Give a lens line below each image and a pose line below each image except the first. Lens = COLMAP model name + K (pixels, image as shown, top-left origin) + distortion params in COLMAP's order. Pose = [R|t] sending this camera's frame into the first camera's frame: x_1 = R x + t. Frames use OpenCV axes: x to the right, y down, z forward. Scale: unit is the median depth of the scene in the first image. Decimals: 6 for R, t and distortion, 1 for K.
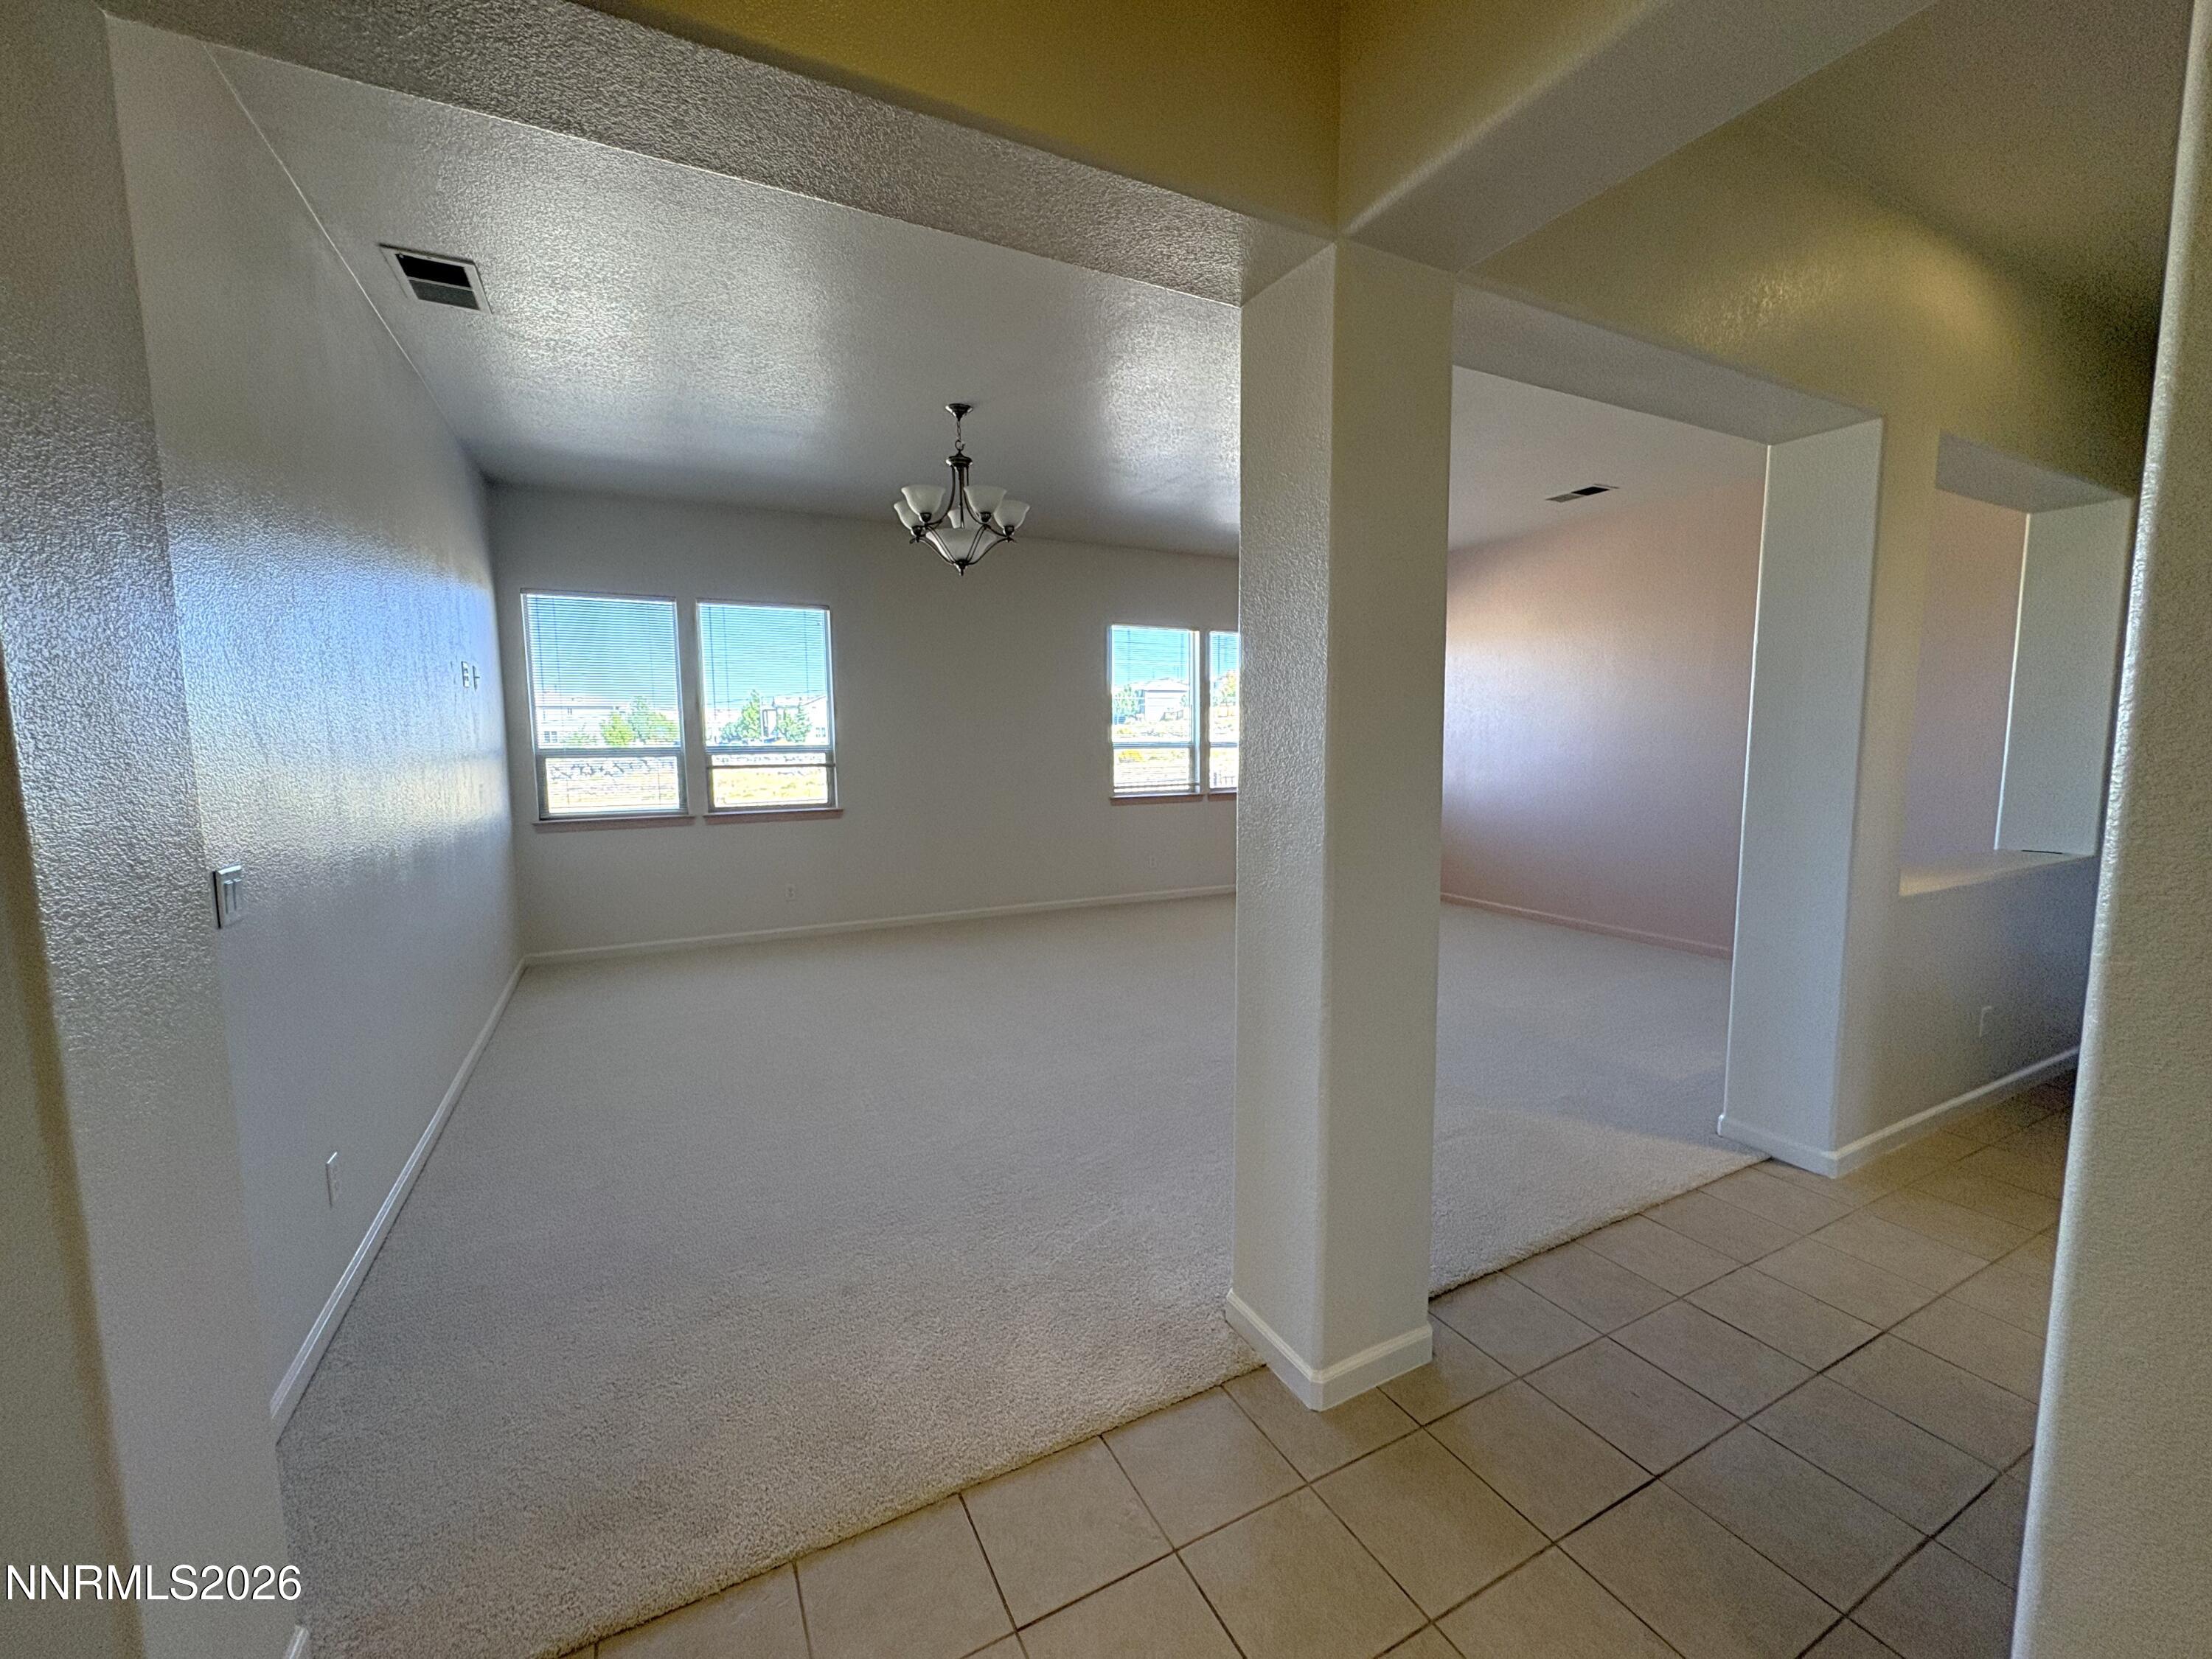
lens RADIAL K [[879.7, 0, 1106.0], [0, 879.7, 829.5], [0, 0, 1]] dist [0.001133, 0.000105]
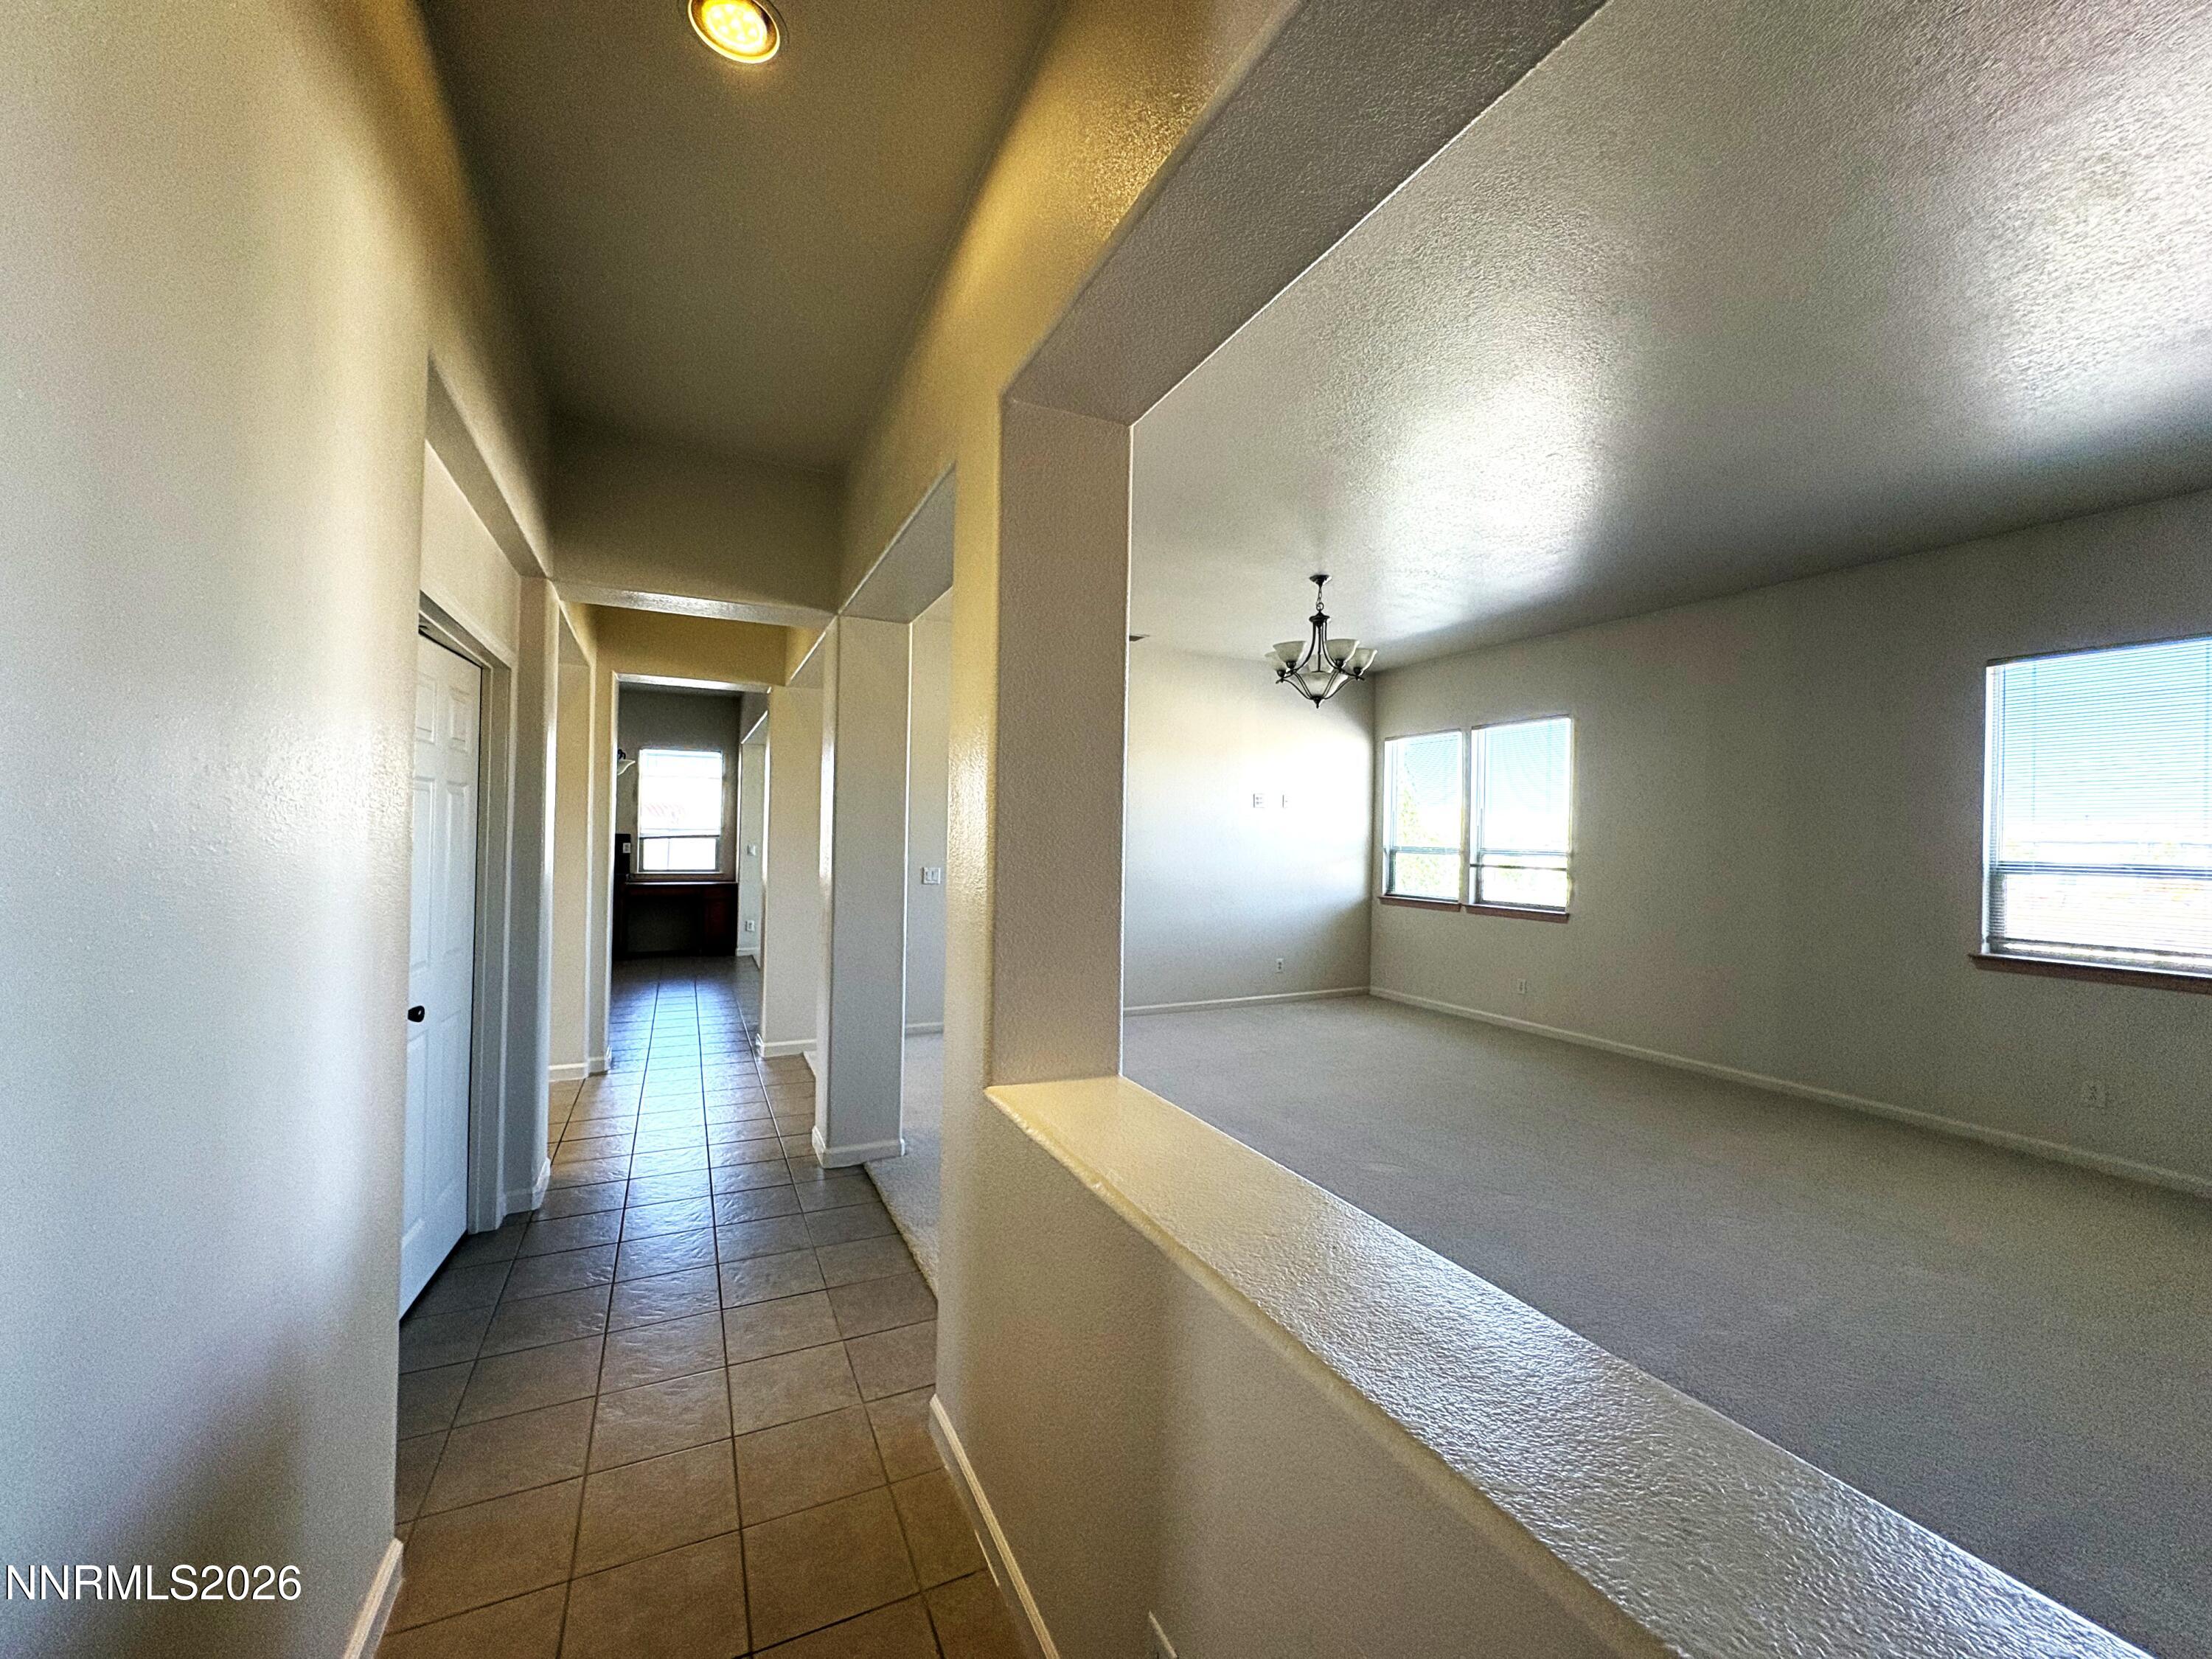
lens RADIAL K [[879.7, 0, 1106.0], [0, 879.7, 829.5], [0, 0, 1]] dist [0.001133, 0.000105]
pose [[-0.022119, 0.000420, -0.999755, 0.743901], [-0.122165, 0.992505, 0.003120, -0.060945], [0.992263, 0.122204, -0.021902, 0.522259]]
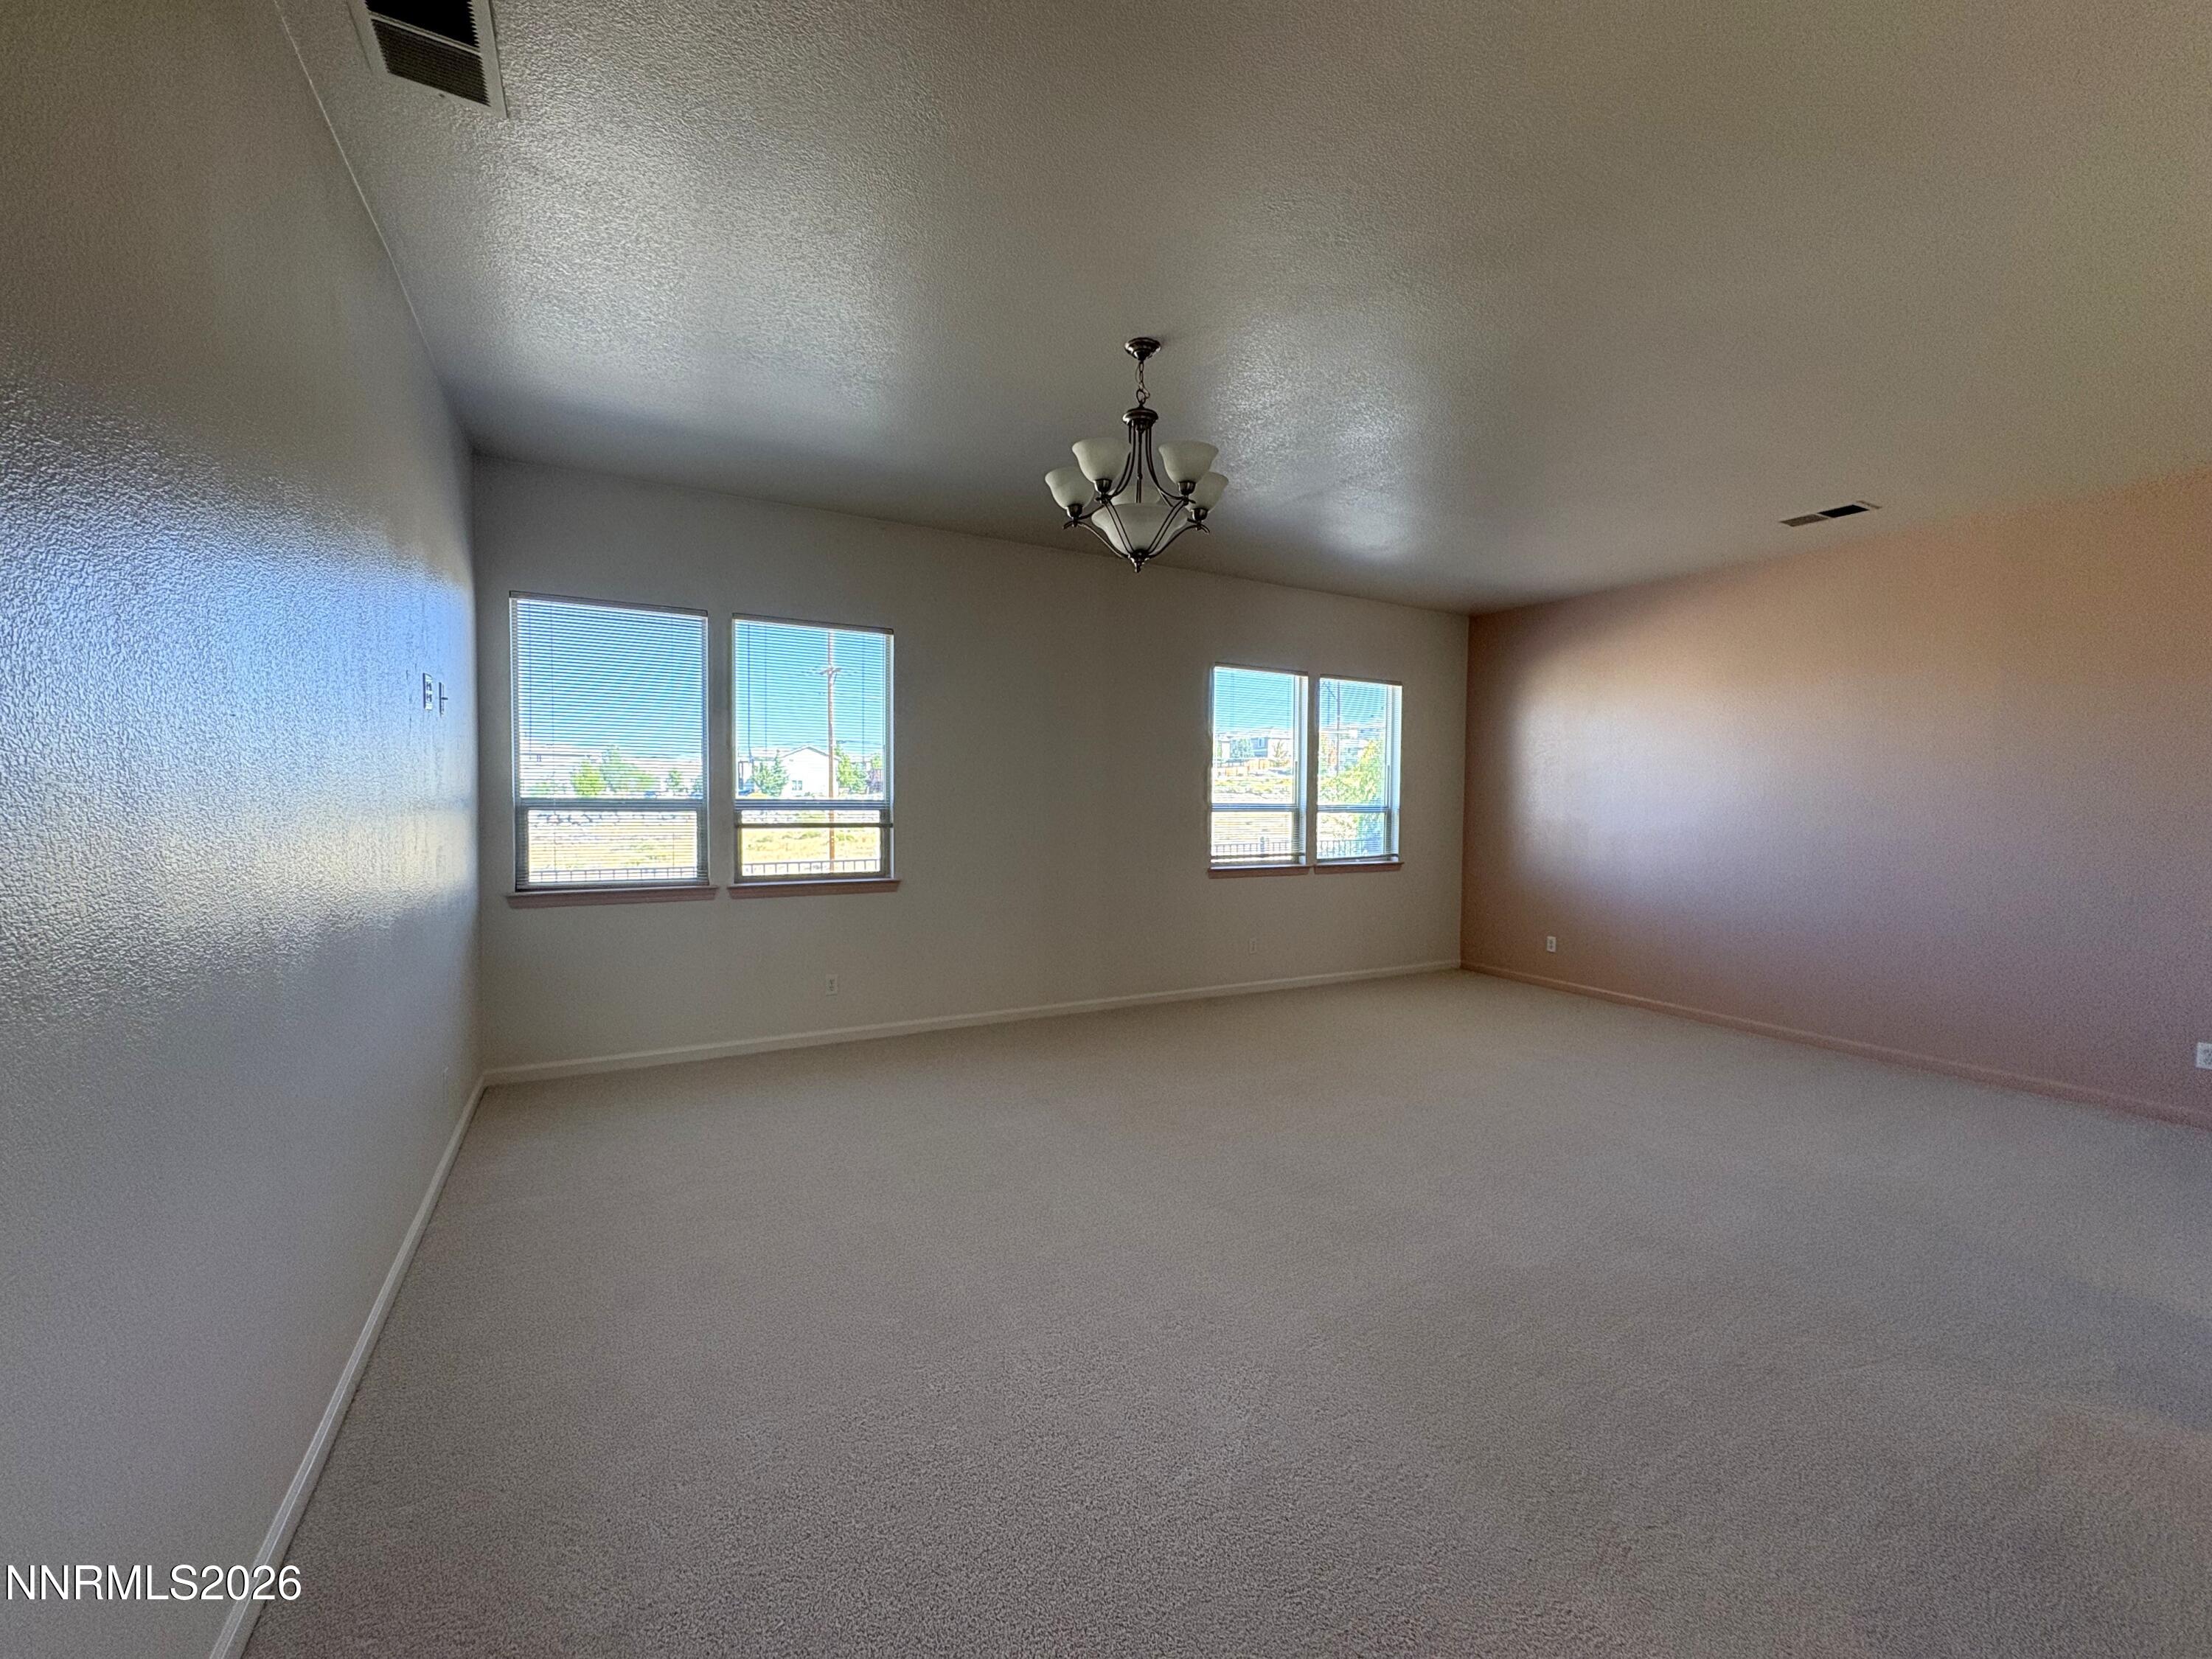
lens RADIAL K [[879.7, 0, 1106.0], [0, 879.7, 829.5], [0, 0, 1]] dist [0.001133, 0.000105]
pose [[0.999386, 0.018538, 0.029729, -0.143059], [-0.016515, 0.997622, -0.066916, -0.019731], [-0.030899, 0.066384, 0.997316, 0.201847]]
